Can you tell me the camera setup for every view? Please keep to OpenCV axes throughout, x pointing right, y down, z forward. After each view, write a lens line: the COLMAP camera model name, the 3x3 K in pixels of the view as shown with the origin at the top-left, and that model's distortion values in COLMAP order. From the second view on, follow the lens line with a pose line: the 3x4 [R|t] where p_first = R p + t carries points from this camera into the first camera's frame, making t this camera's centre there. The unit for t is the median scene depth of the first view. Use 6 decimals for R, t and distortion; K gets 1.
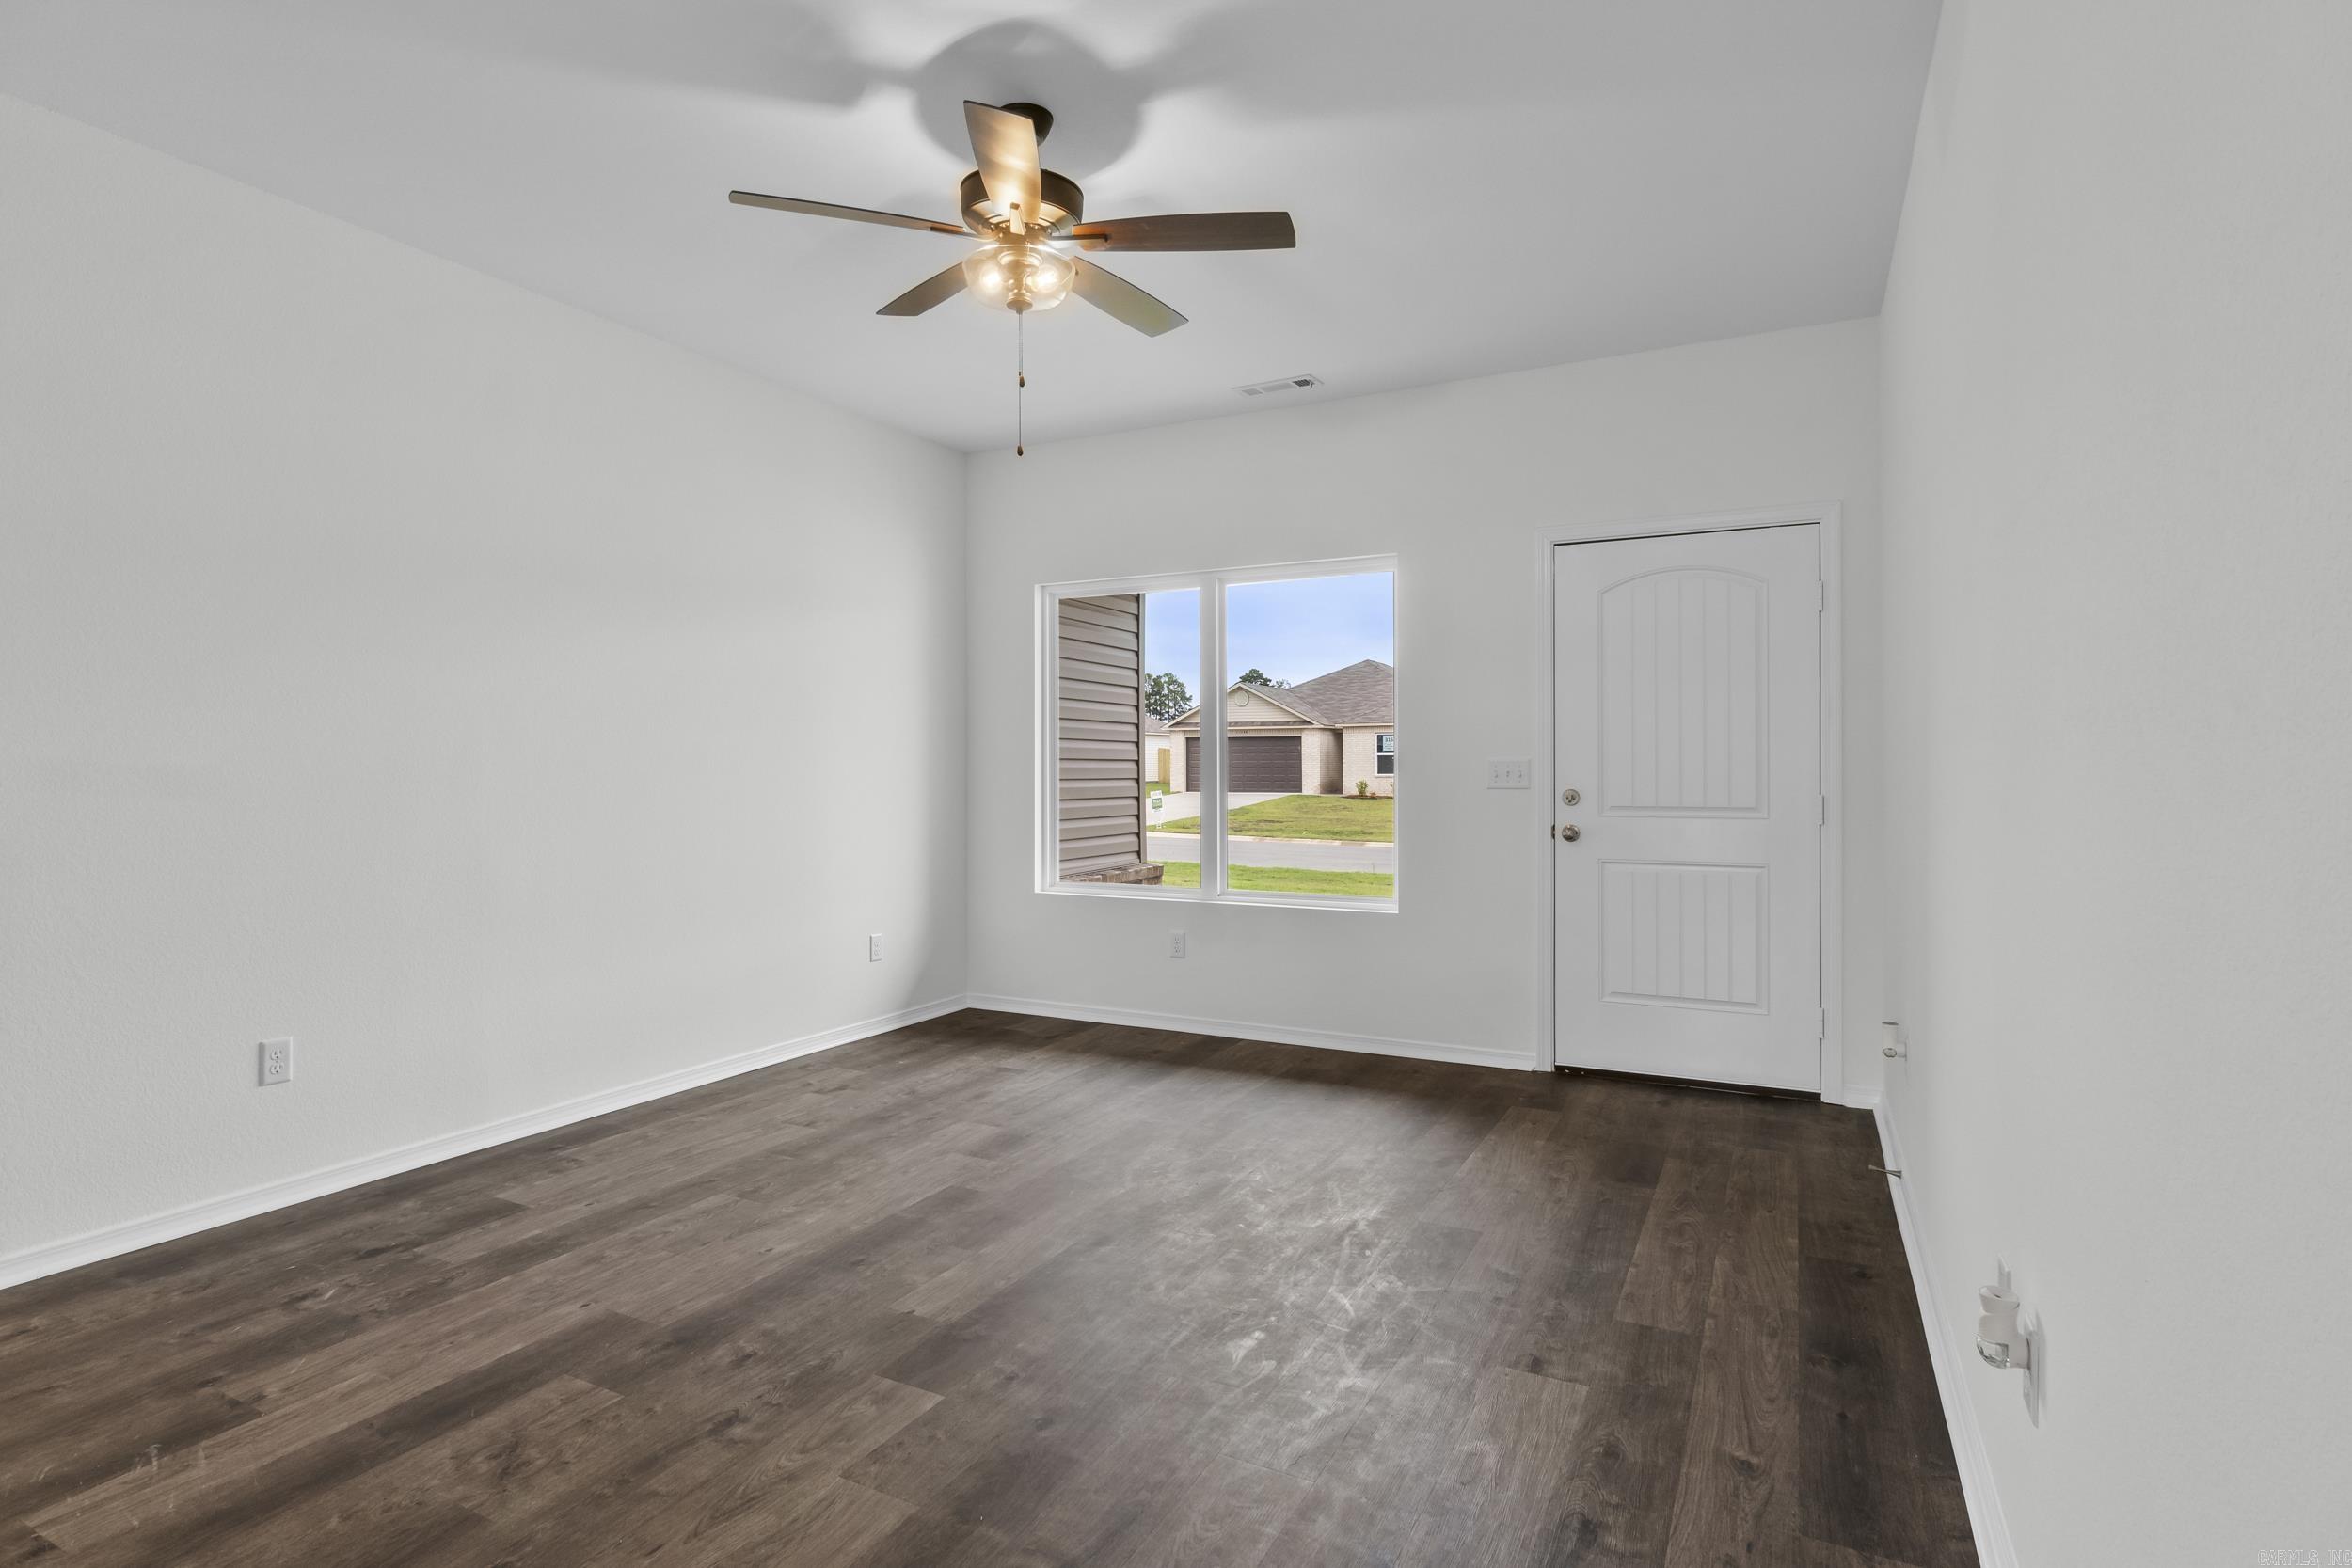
lens RADIAL K [[1194.8, 0, 1155.2], [0, 1194.8, 780.1], [0, 0, 1]] dist [-0.003788, -0.000261]
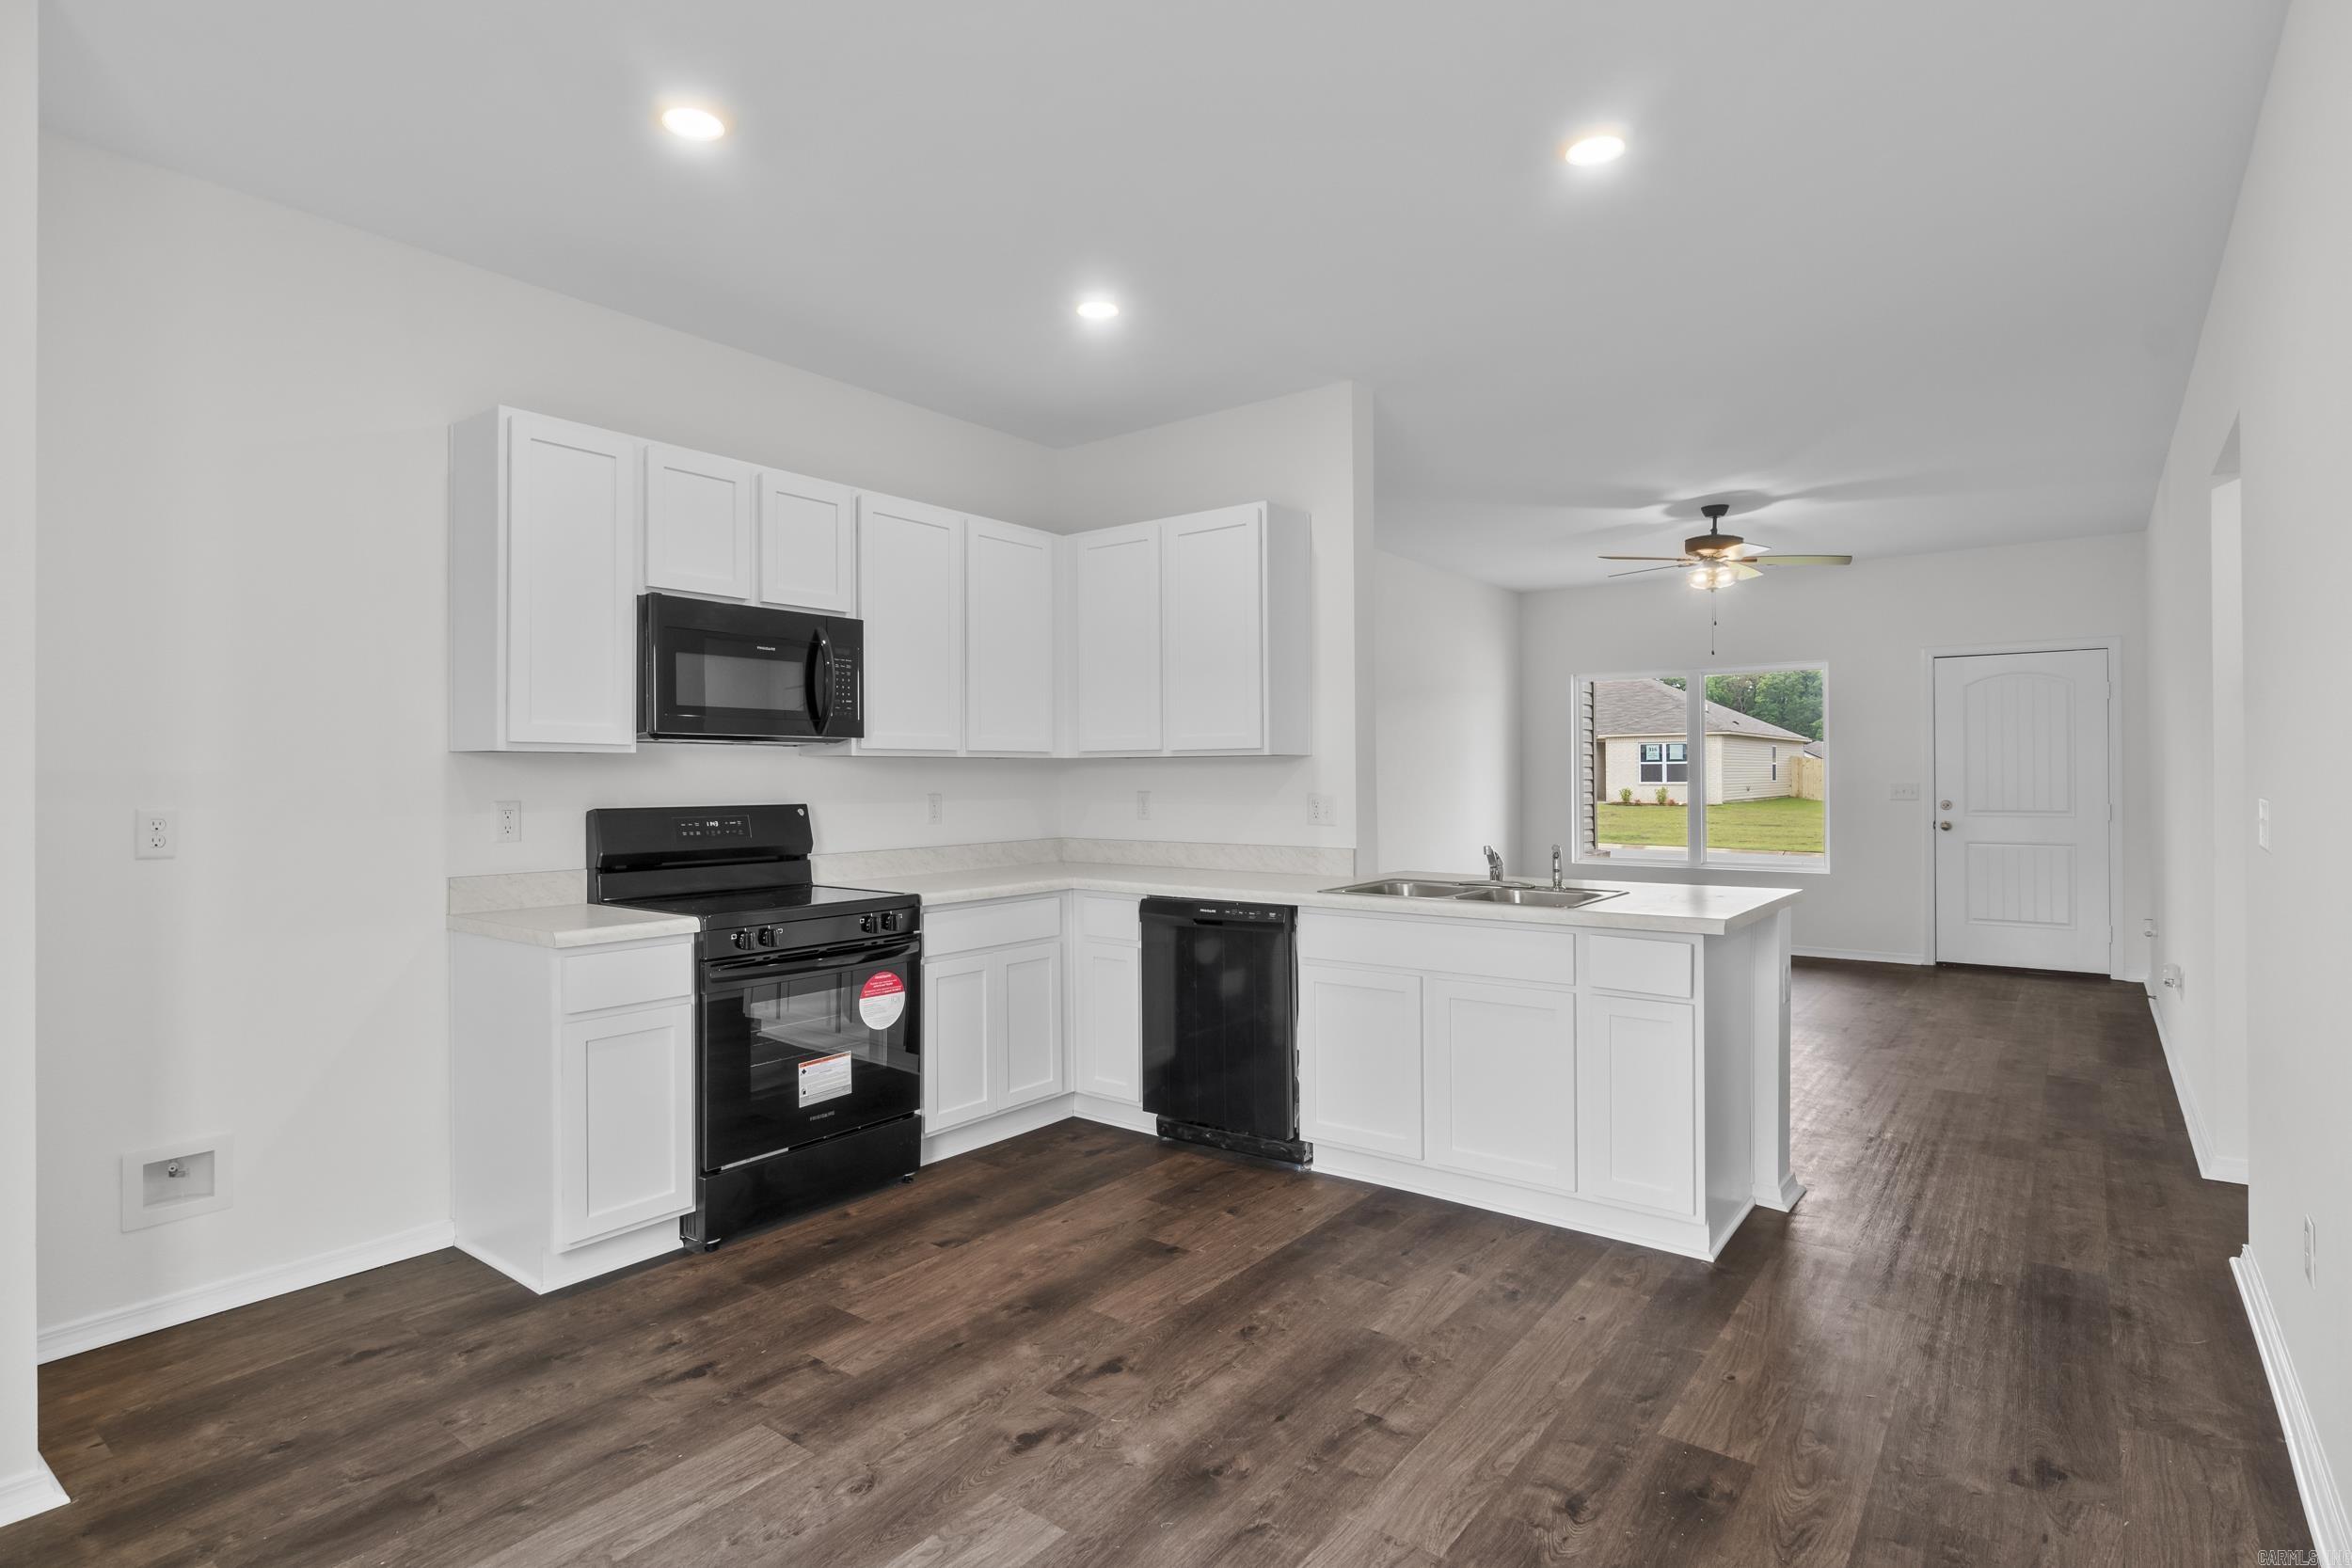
lens RADIAL K [[1181.8, 0, 1155.4], [0, 1181.8, 776.2], [0, 0, 1]] dist [-0.004703, 0.000455]
pose [[0.984833, -0.003022, -0.173478, -0.687663], [0.001467, 0.999958, -0.009091, -0.018530], [0.173498, 0.008699, 0.984796, -1.250315]]
